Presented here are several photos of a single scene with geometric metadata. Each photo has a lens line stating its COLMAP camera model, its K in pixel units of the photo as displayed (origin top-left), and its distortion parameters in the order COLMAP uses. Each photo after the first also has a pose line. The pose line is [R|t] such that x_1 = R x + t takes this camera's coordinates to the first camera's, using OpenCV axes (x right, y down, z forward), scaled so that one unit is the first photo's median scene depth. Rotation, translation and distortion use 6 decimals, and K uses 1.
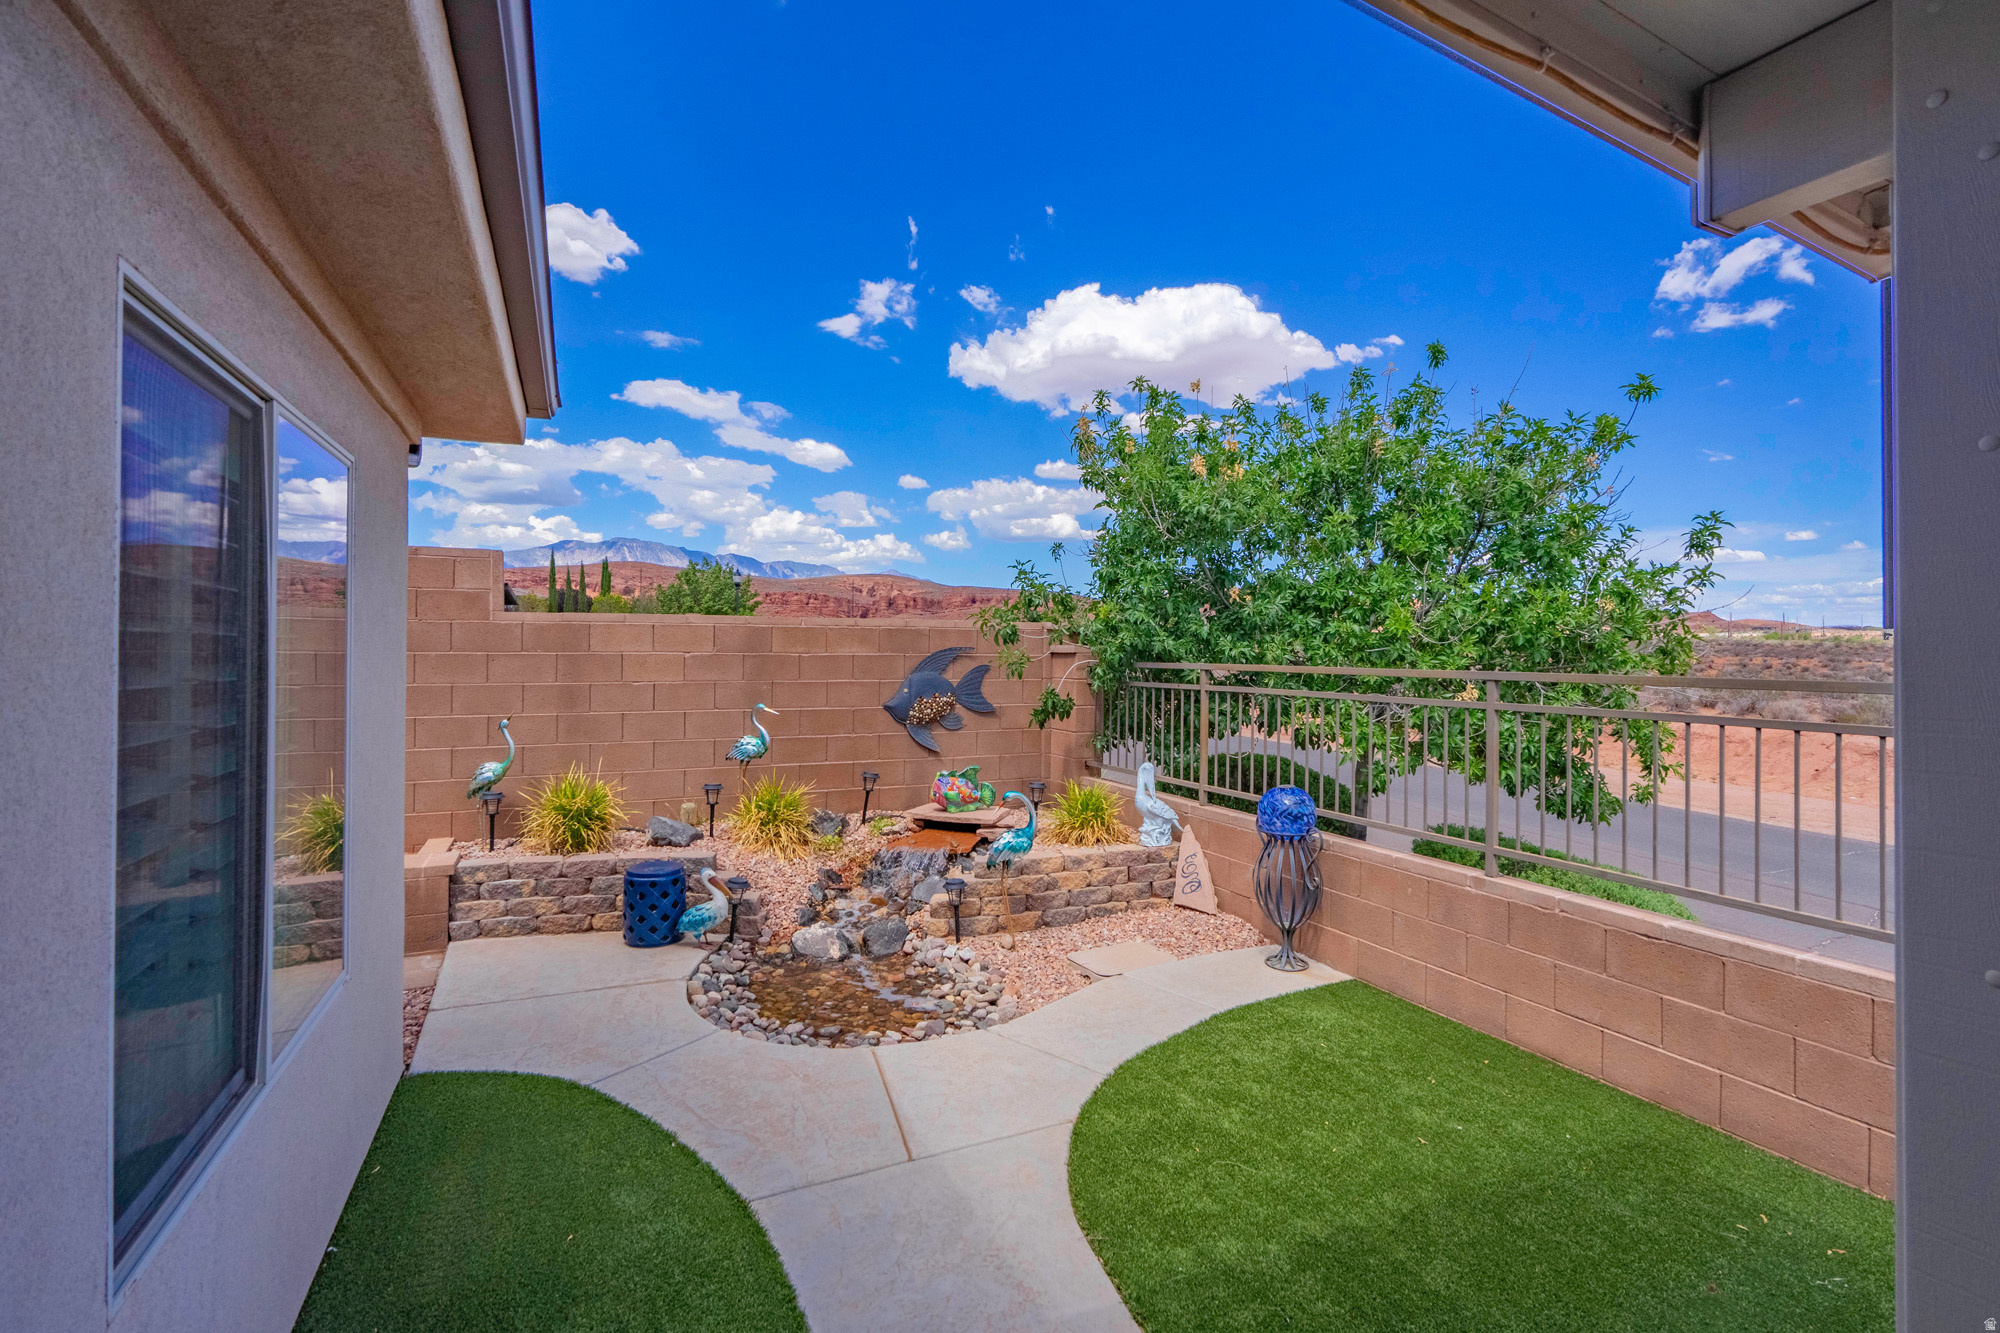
lens RADIAL K [[930.8, 0, 999.5], [0, 930.8, 642.6], [0, 0, 1]] dist [0.001203, -0.000052]
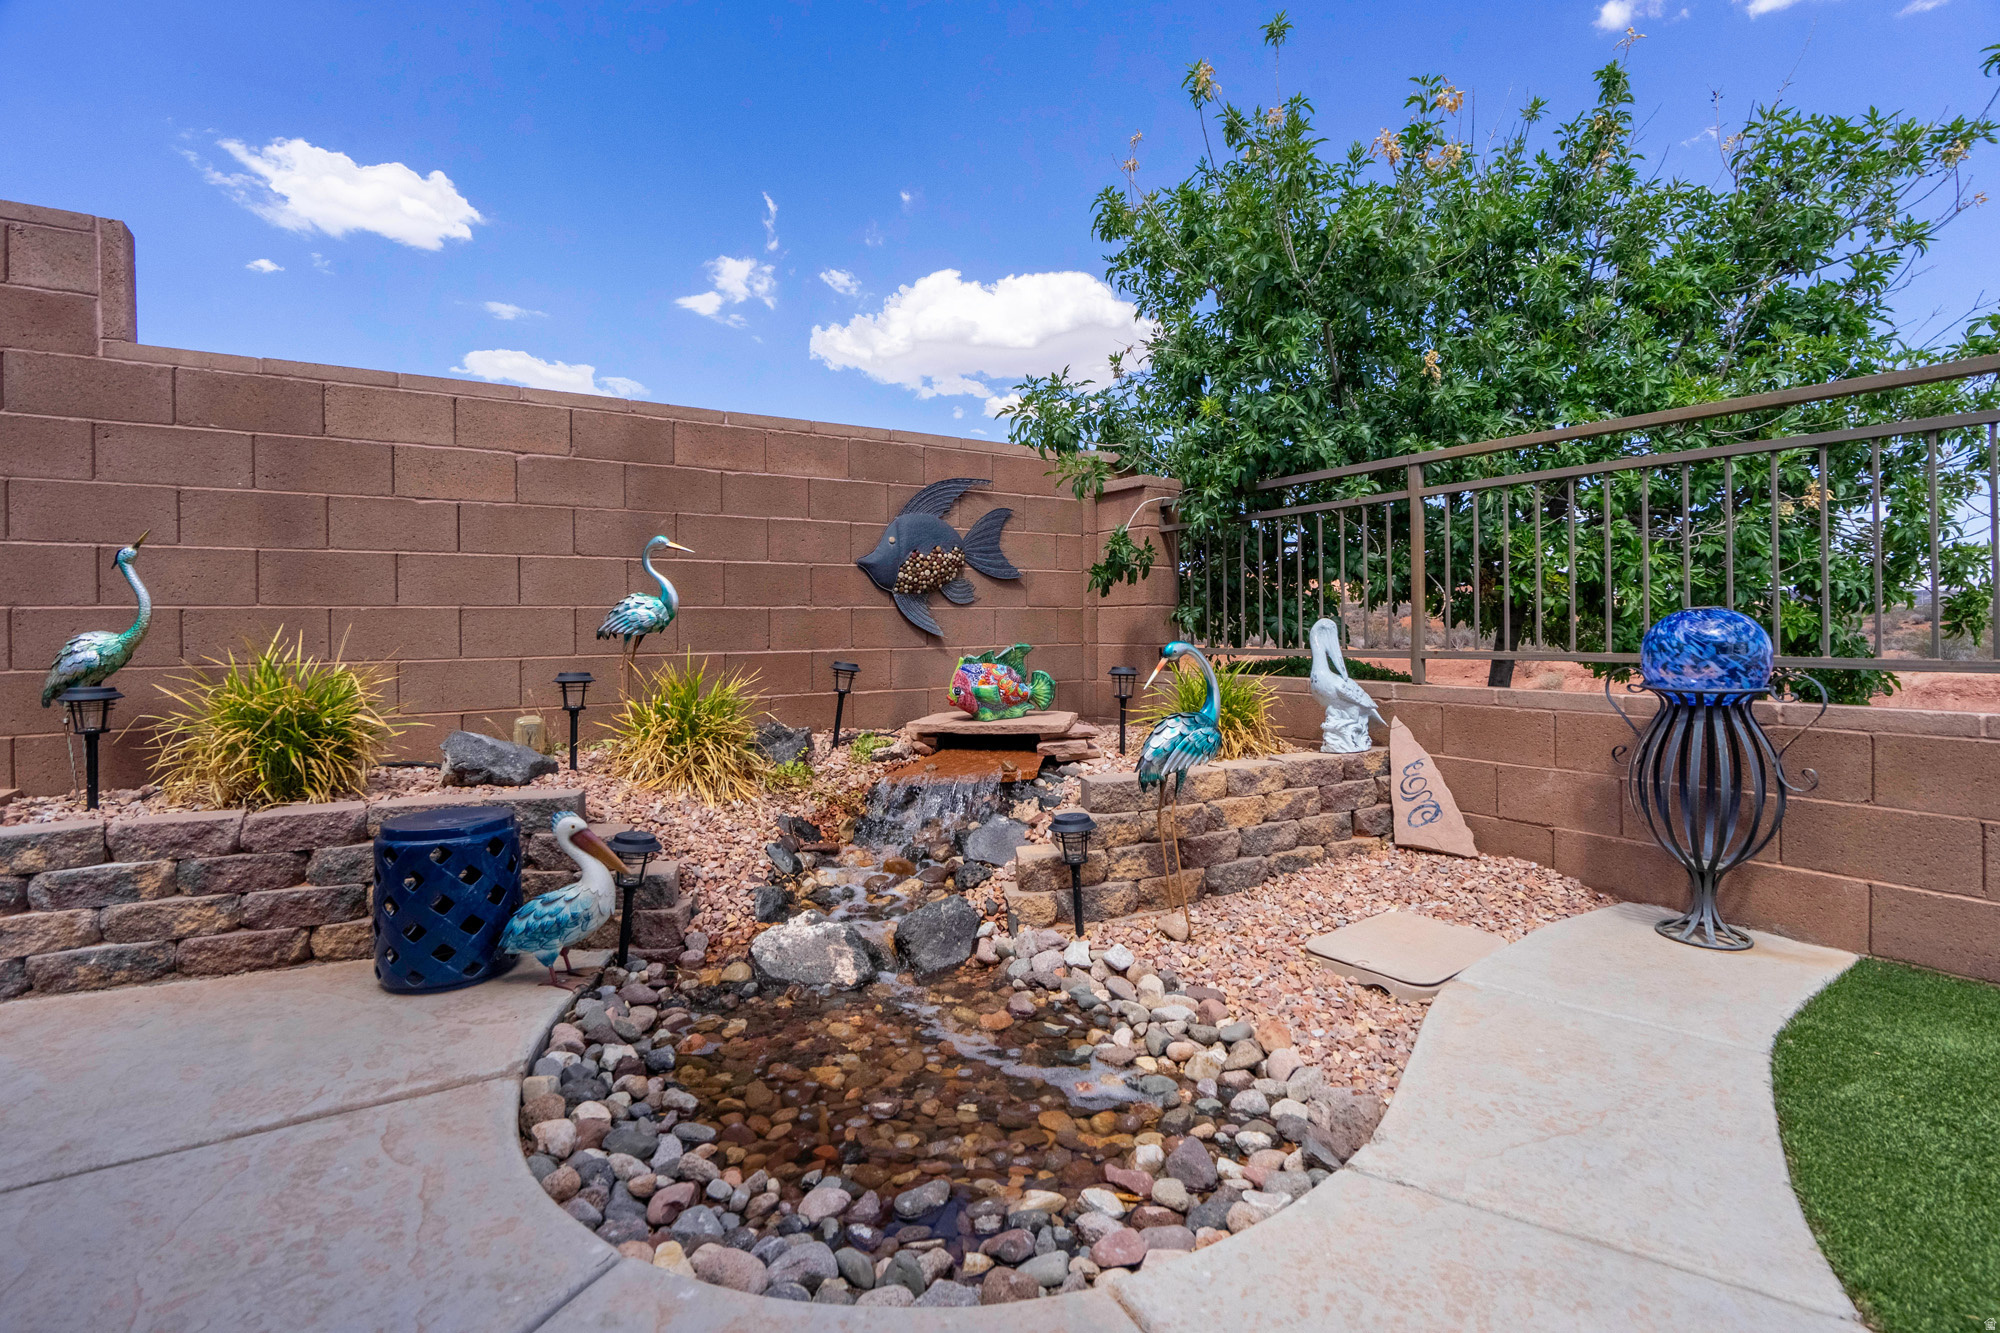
lens RADIAL K [[917.5, 0, 1008.9], [0, 917.5, 628.3], [0, 0, 1]] dist [0.002339, 0.000522]
pose [[0.988633, -0.016842, 0.149400, -0.147315], [0.015461, 0.999826, 0.010402, 0.134949], [-0.149550, -0.007973, 0.988722, 0.465982]]
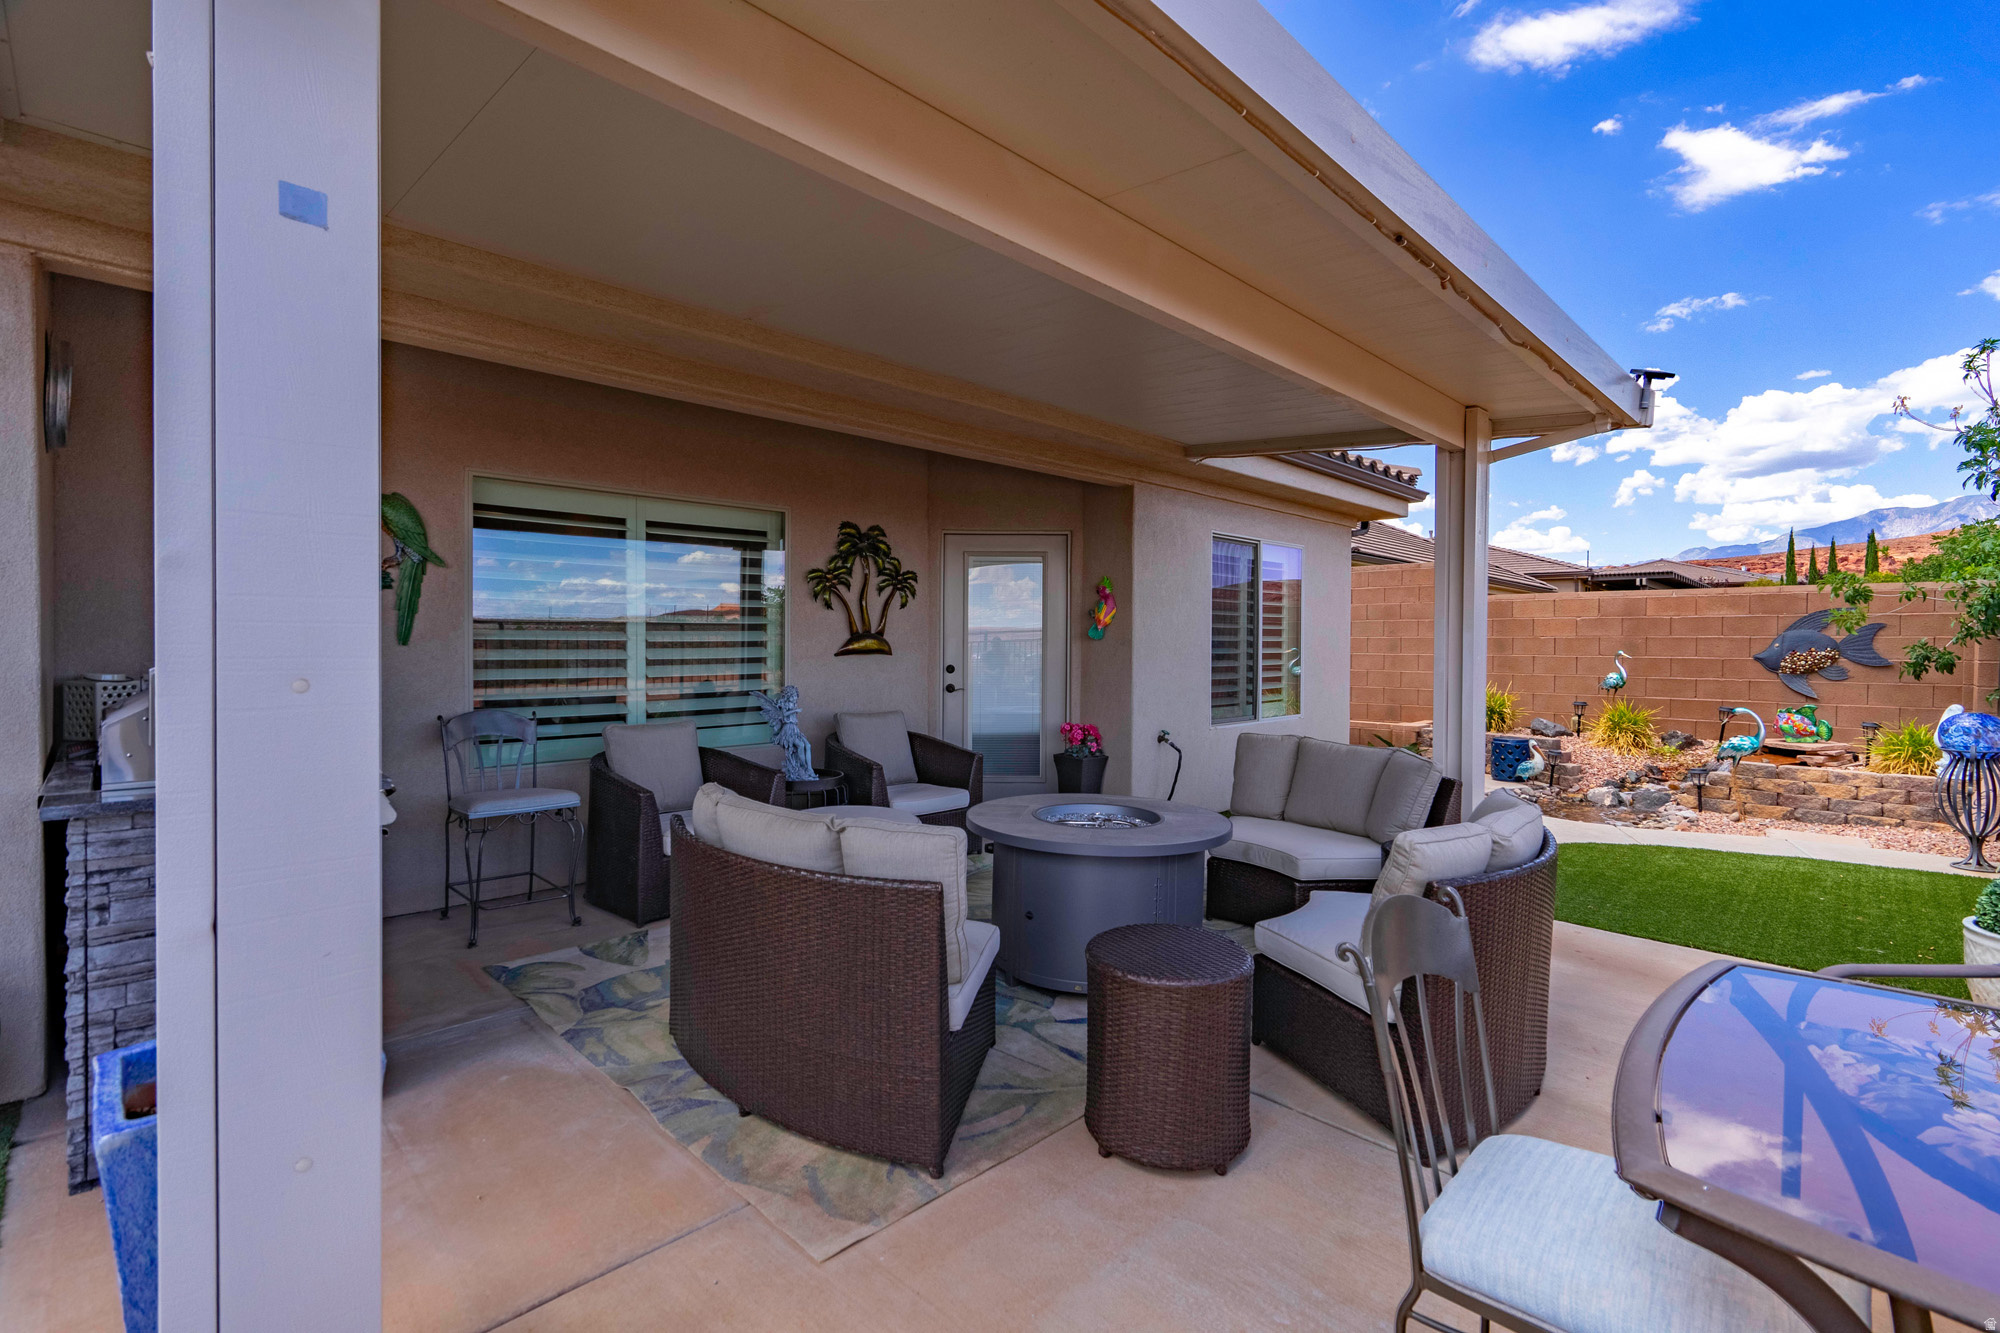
lens RADIAL K [[882.5, 0, 1000.0], [0, 882.5, 666.5], [0, 0, 1]] dist [0.000634, -0.000029]
pose [[0.350295, 0.024397, -0.936322, 0.785472], [0.007528, 0.999555, 0.028861, 0.048714], [0.936609, -0.017158, 0.349955, -0.440698]]
